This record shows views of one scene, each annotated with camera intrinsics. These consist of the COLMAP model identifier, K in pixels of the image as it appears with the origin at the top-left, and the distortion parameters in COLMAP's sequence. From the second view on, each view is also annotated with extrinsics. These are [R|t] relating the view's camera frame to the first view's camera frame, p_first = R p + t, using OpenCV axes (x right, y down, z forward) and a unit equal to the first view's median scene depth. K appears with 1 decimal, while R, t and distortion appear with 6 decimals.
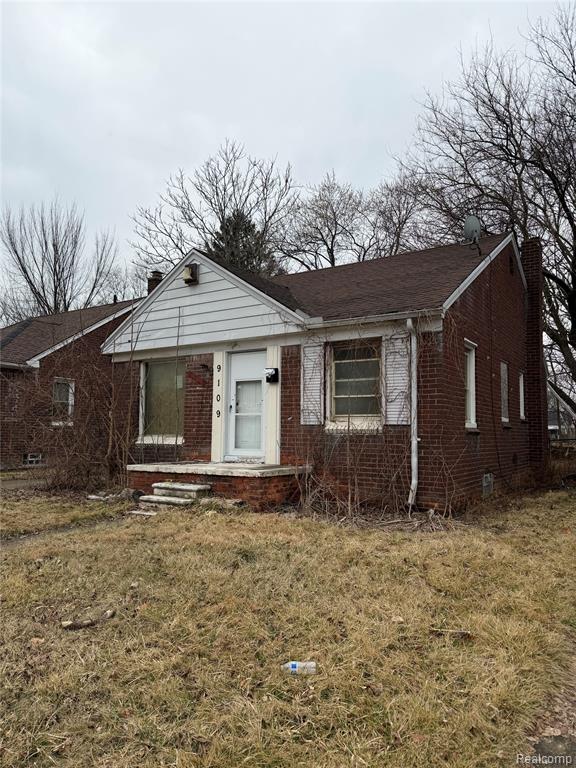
lens RADIAL K [[531.0, 0, 291.4], [0, 531.0, 383.1], [0, 0, 1]] dist [0.105480, -0.070169]
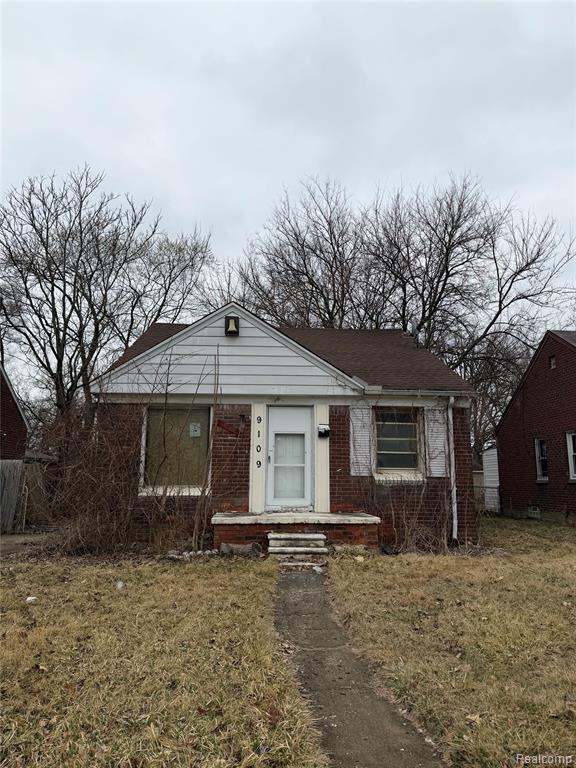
lens RADIAL K [[531.0, 0, 291.4], [0, 531.0, 383.1], [0, 0, 1]] dist [0.105480, -0.070169]
pose [[0.810340, 0.102066, 0.577002, -0.745698], [-0.053706, 0.993505, -0.100318, 0.001549], [-0.583494, 0.050303, 0.810558, 0.126897]]
